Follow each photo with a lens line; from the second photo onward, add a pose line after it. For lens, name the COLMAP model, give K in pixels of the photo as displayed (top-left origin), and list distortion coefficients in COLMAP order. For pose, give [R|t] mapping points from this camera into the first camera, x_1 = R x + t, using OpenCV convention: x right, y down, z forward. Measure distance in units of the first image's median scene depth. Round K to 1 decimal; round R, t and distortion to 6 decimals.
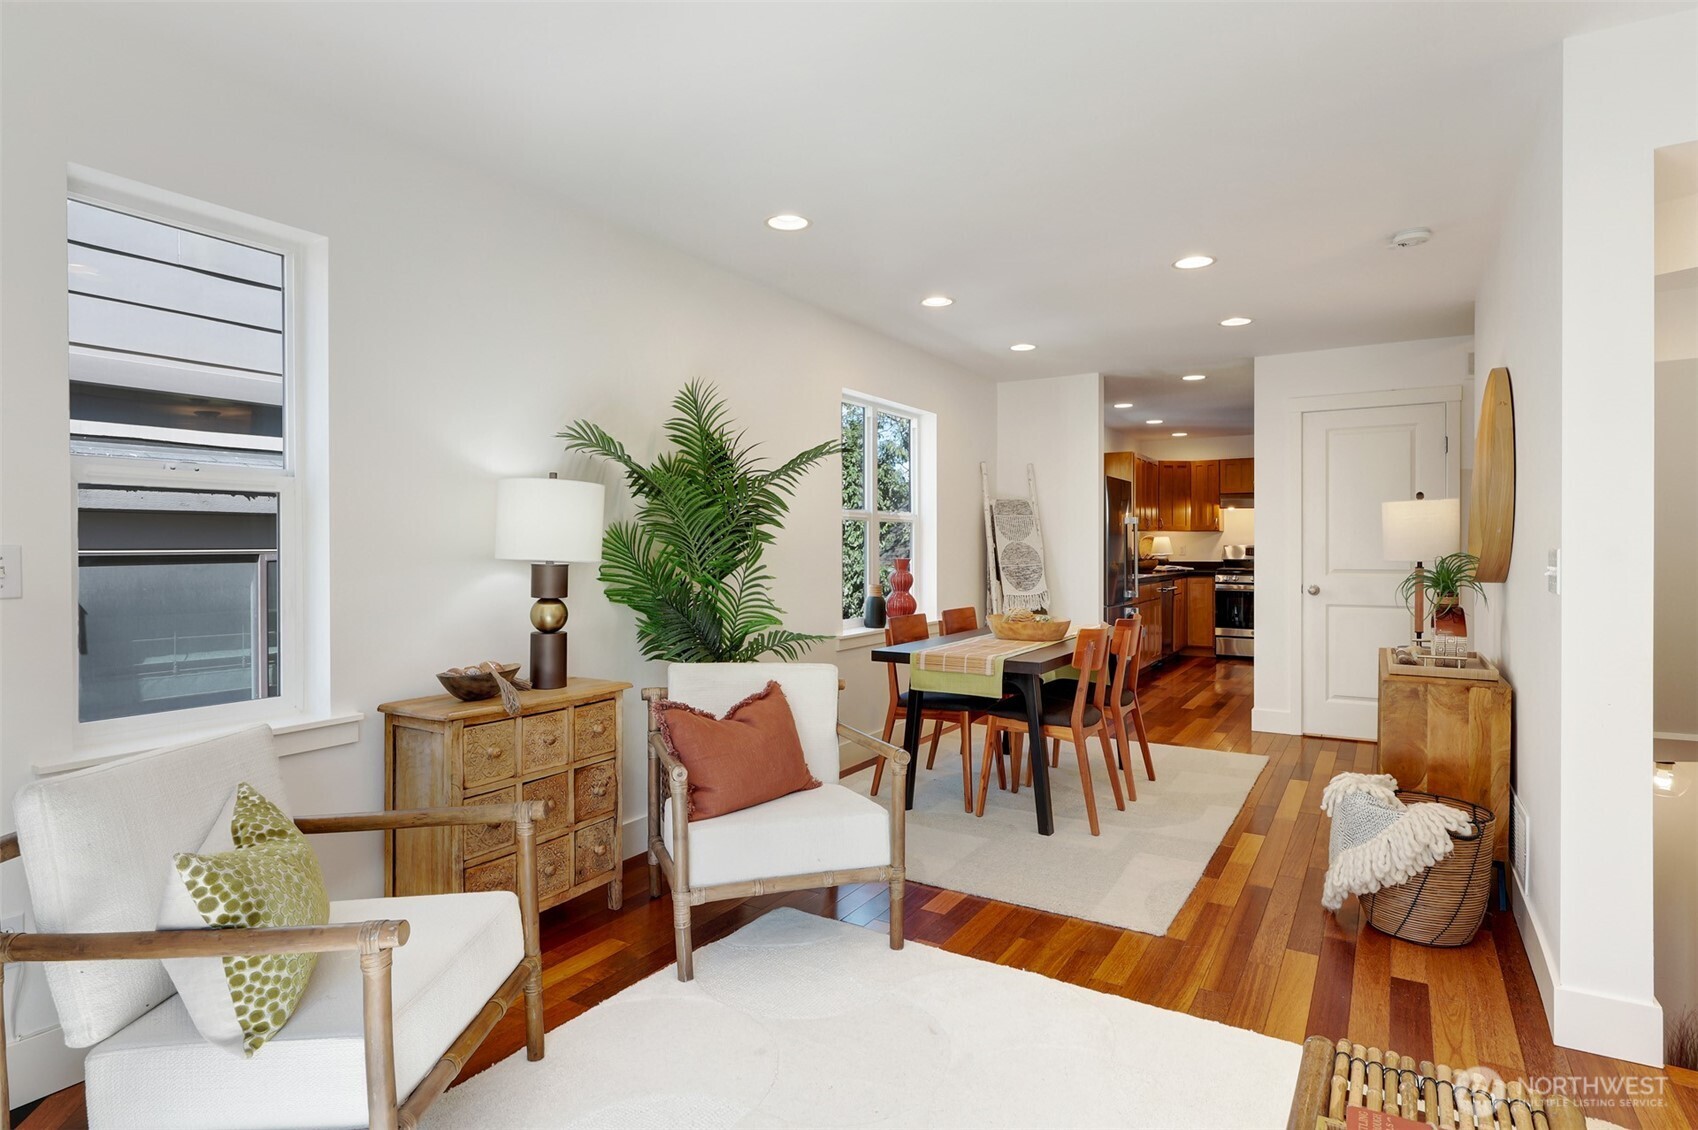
lens RADIAL K [[923.1, 0, 848.3], [0, 923.1, 555.5], [0, 0, 1]] dist [0.028397, -0.001217]
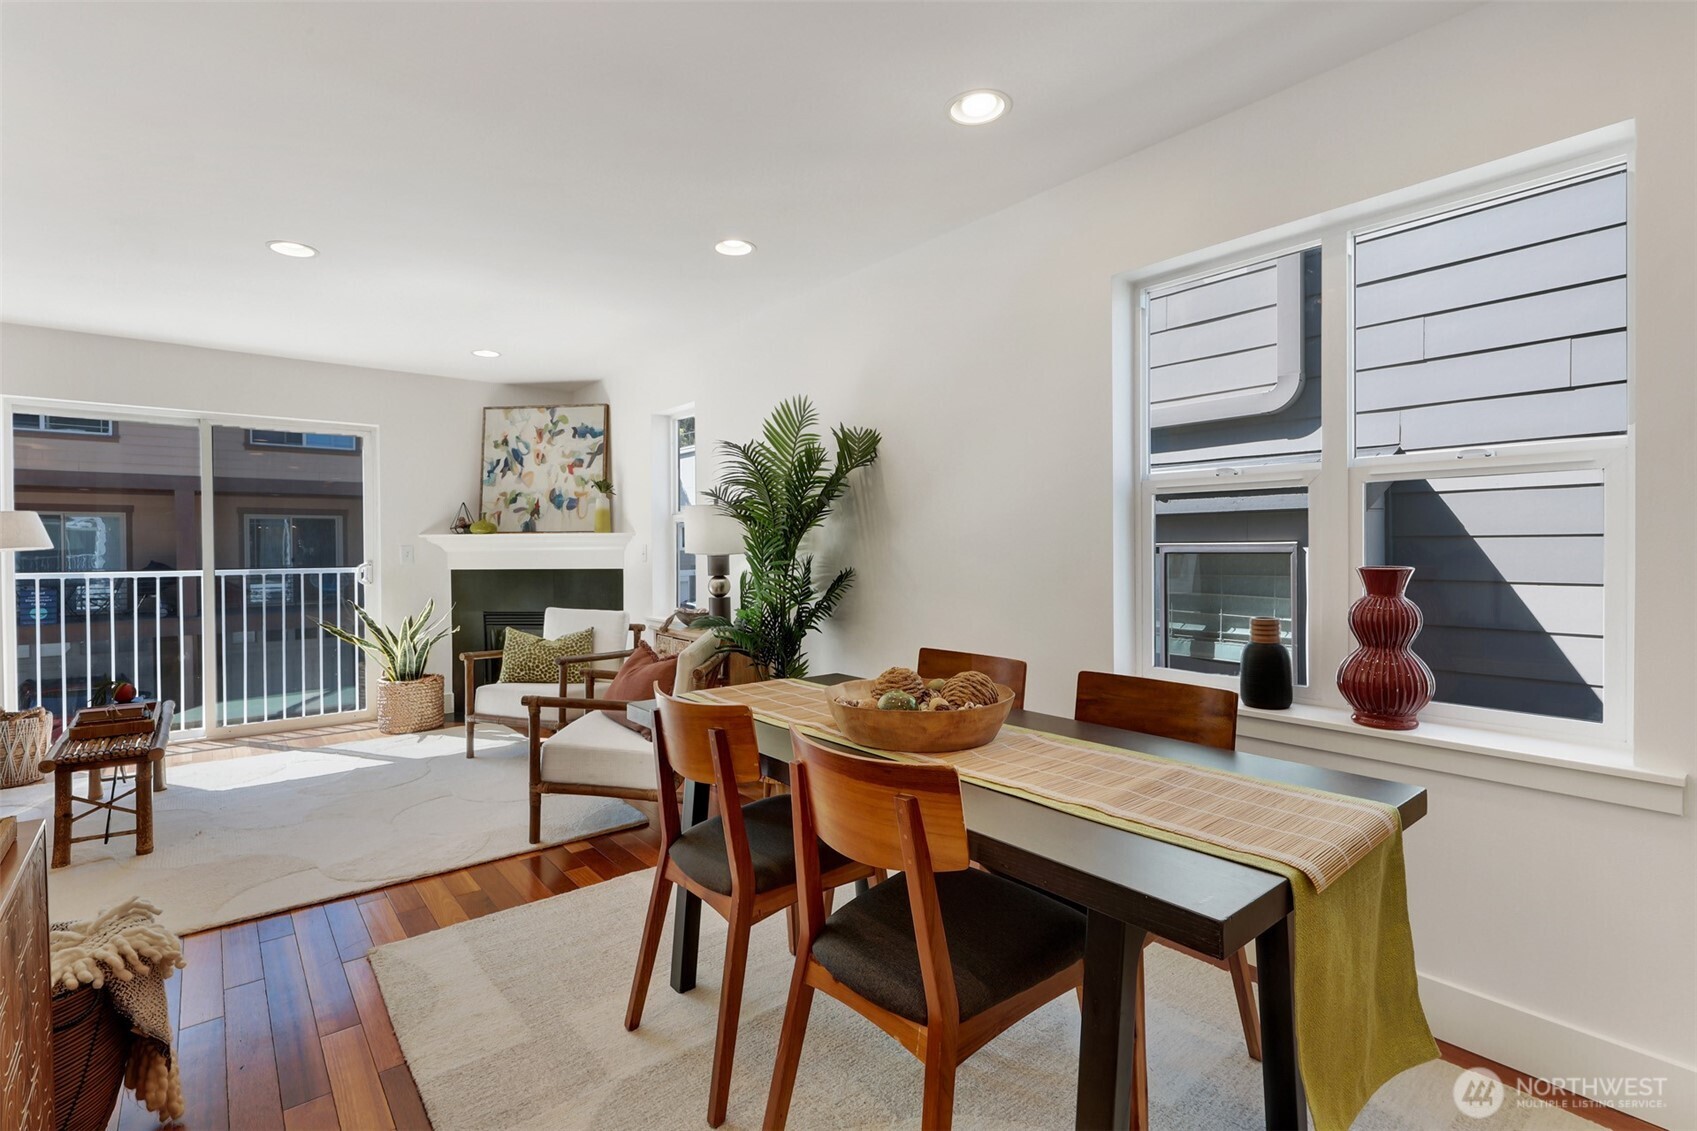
lens RADIAL K [[800.7, 0, 843.8], [0, 800.7, 553.6], [0, 0, 1]] dist [-0.005947, 0.003068]
pose [[-0.343327, 0.014433, -0.939105, 0.492128], [-0.002011, 0.999868, 0.016102, -0.008262], [0.939214, 0.007416, -0.343253, 0.911985]]
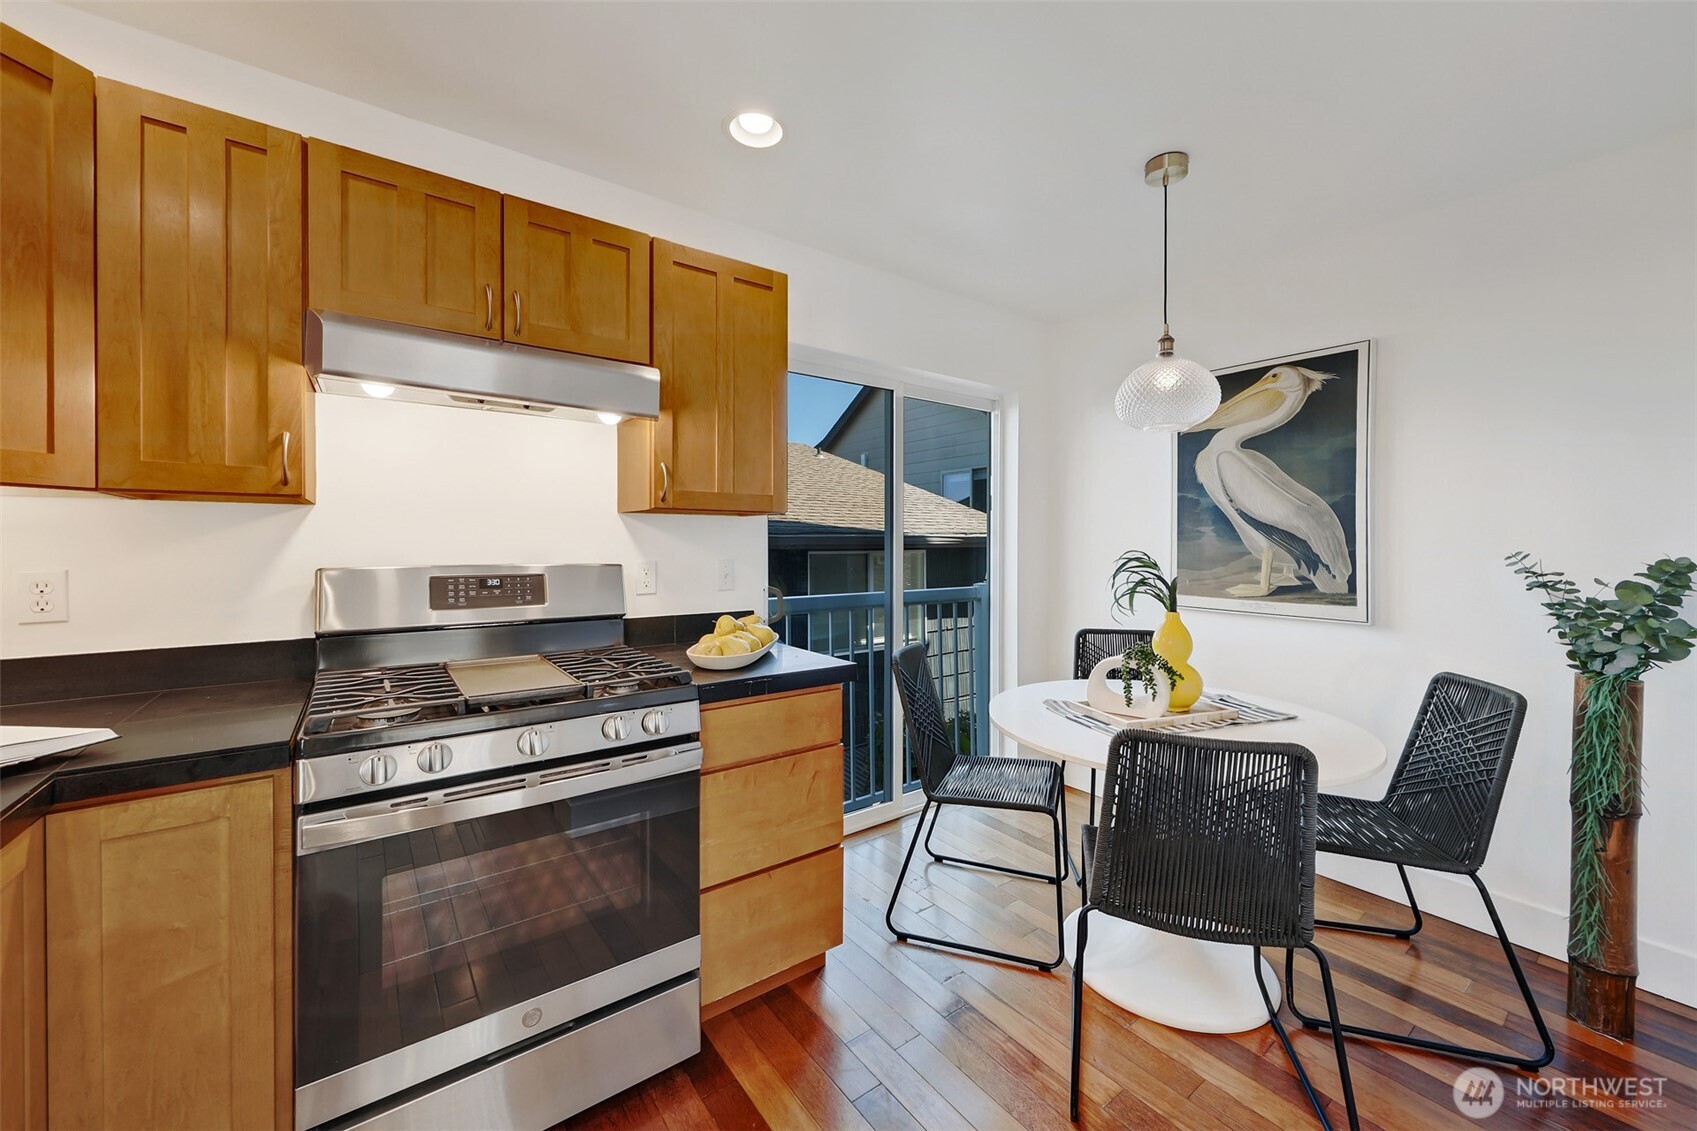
lens RADIAL K [[653.9, 0, 839.8], [0, 653.9, 536.8], [0, 0, 1]] dist [0.003816, -0.001369]
pose [[0.378023, 0.006045, 0.925777, 0.569103], [0.005229, 0.999949, -0.008664, -0.029664], [-0.925782, 0.008116, 0.377972, 1.523113]]
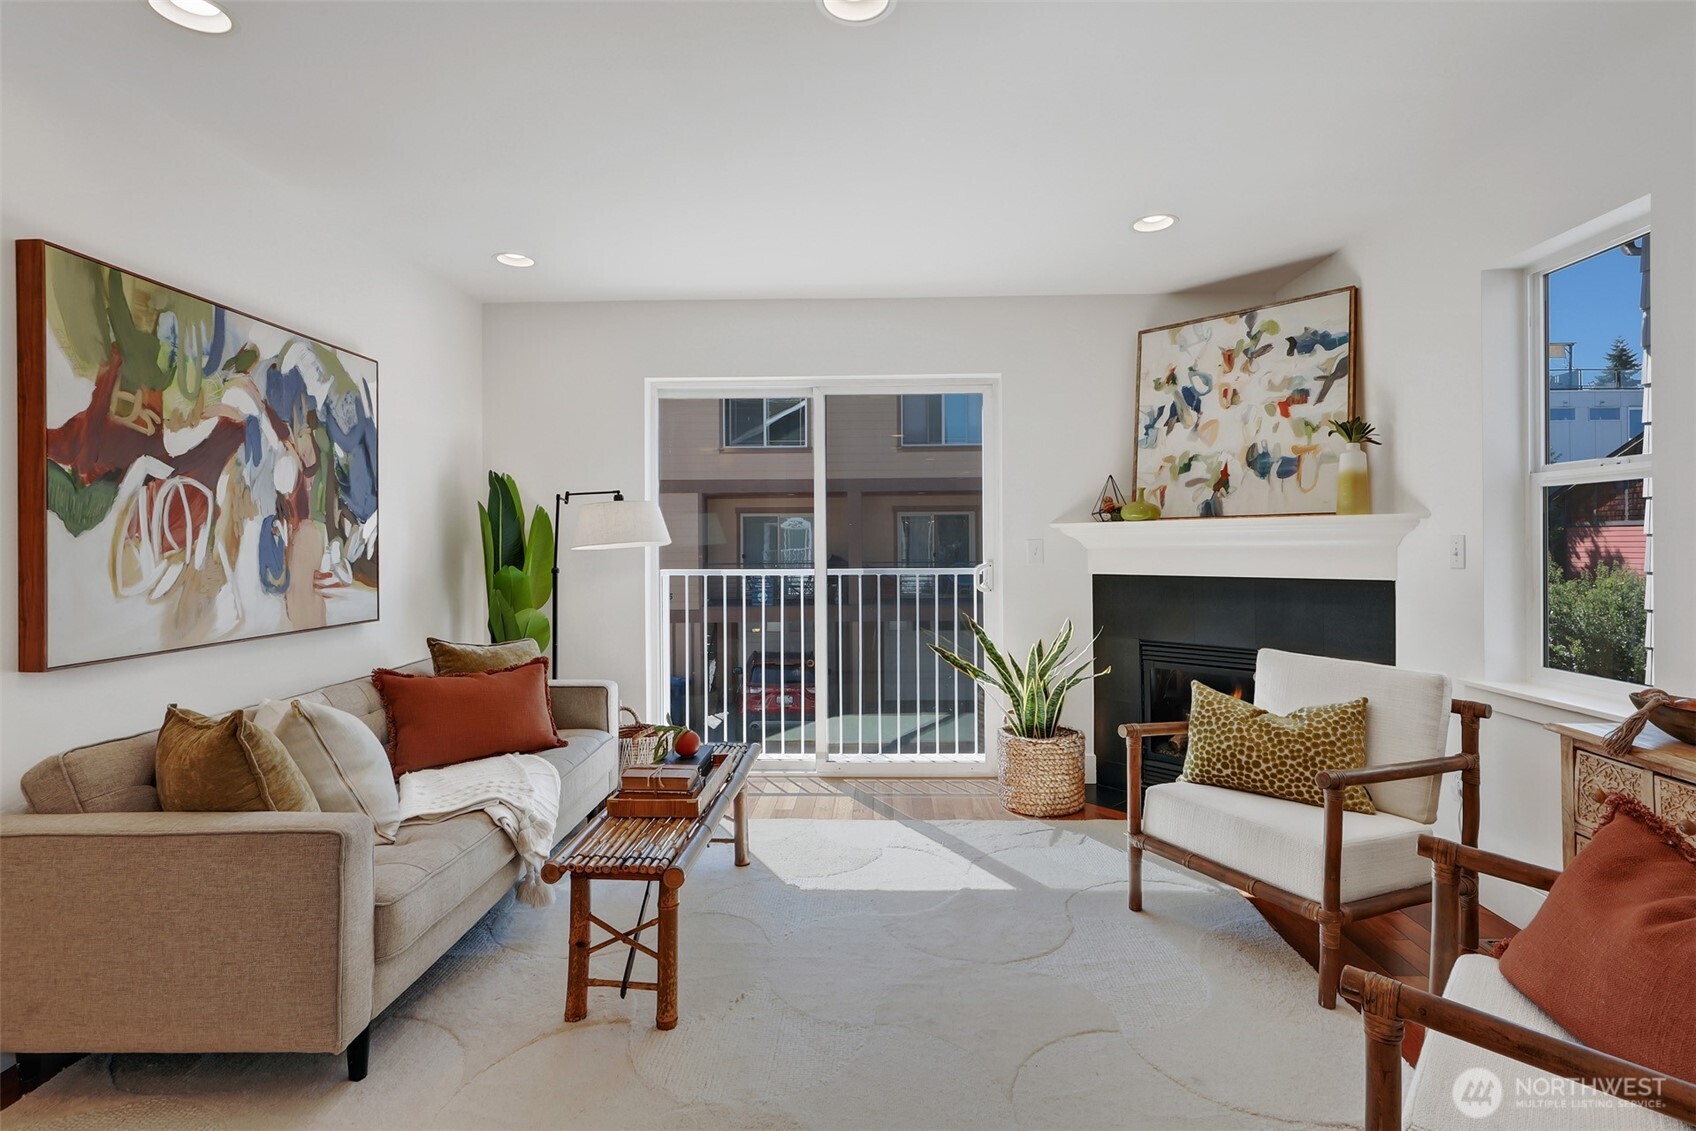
lens RADIAL K [[800.2, 0, 862.3], [0, 800.2, 548.0], [0, 0, 1]] dist [-0.005947, 0.003068]
pose [[-0.870182, 0.012656, -0.492568, 0.228464], [0.005681, 0.999861, 0.015653, -0.004997], [0.492698, 0.010823, -0.870133, 0.603158]]
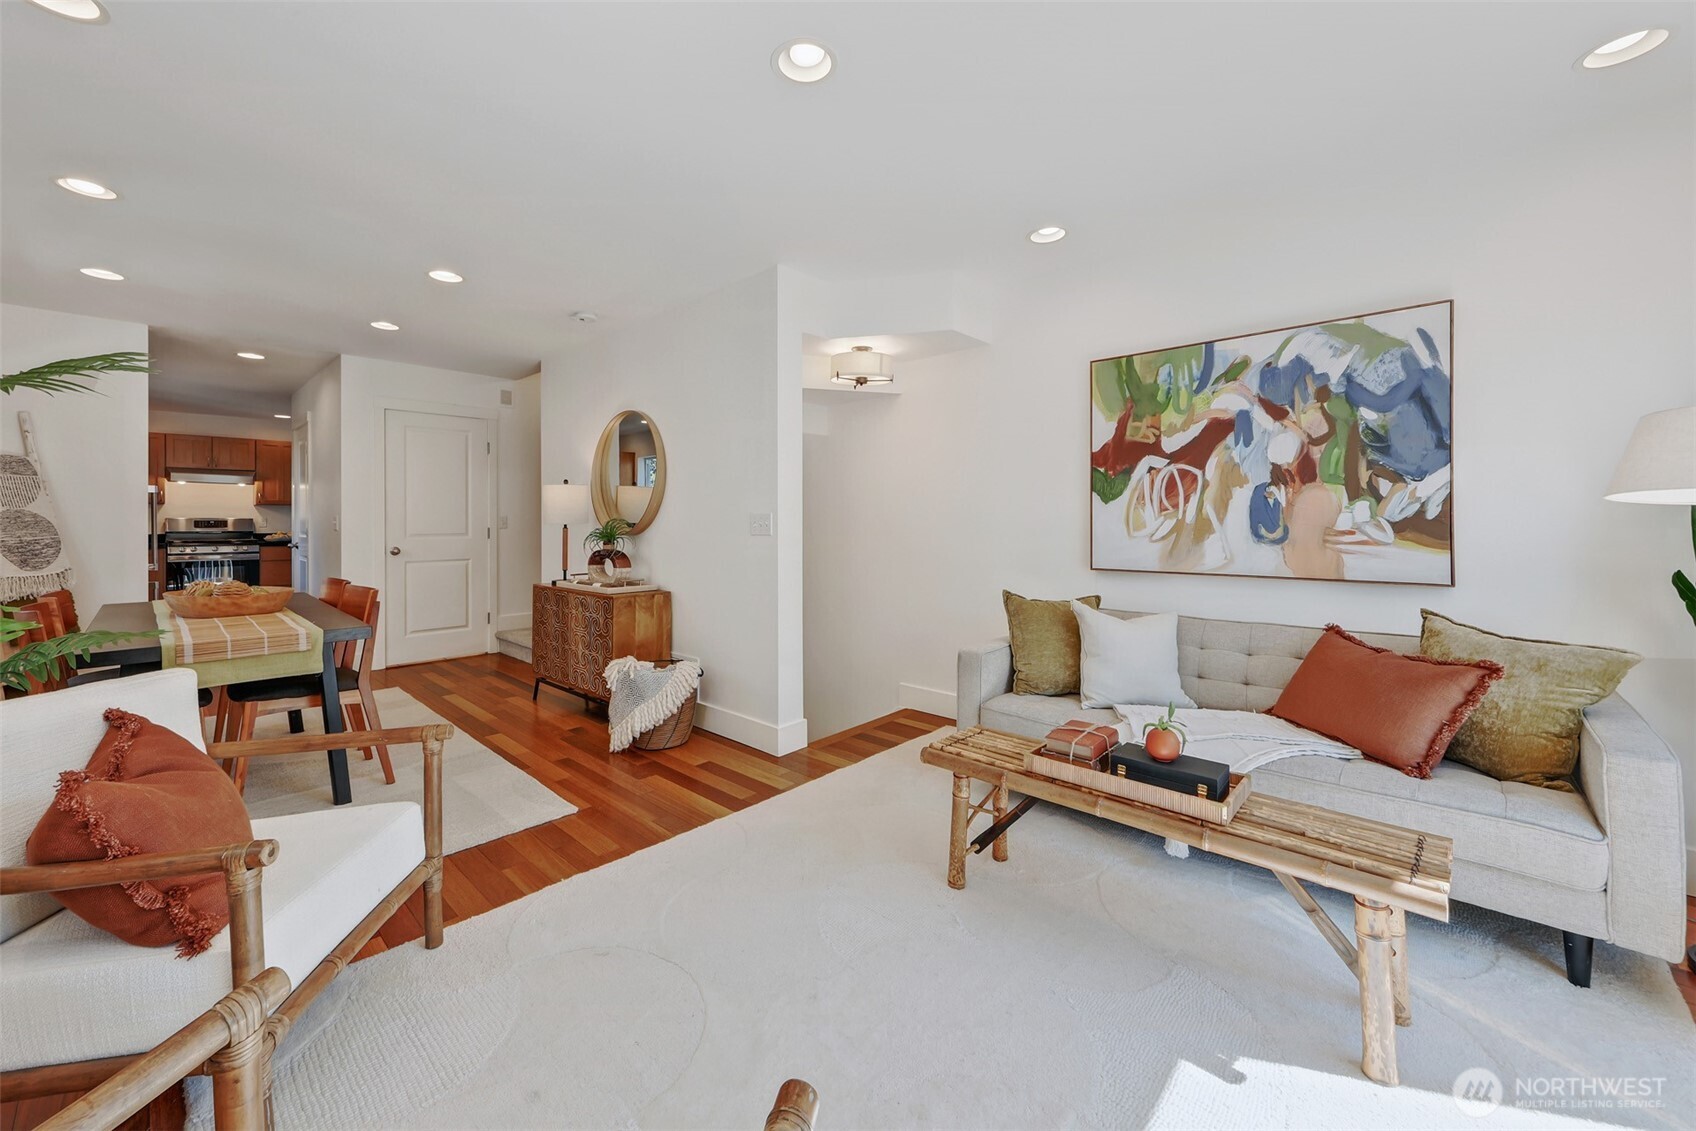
lens RADIAL K [[653.5, 0, 827.8], [0, 653.5, 519.9], [0, 0, 1]] dist [0.003816, -0.001369]
pose [[0.224189, 0.002176, 0.974543, -0.246651], [0.012530, 0.999908, -0.005115, 0.007264], [-0.974465, 0.013357, 0.224142, 0.238244]]
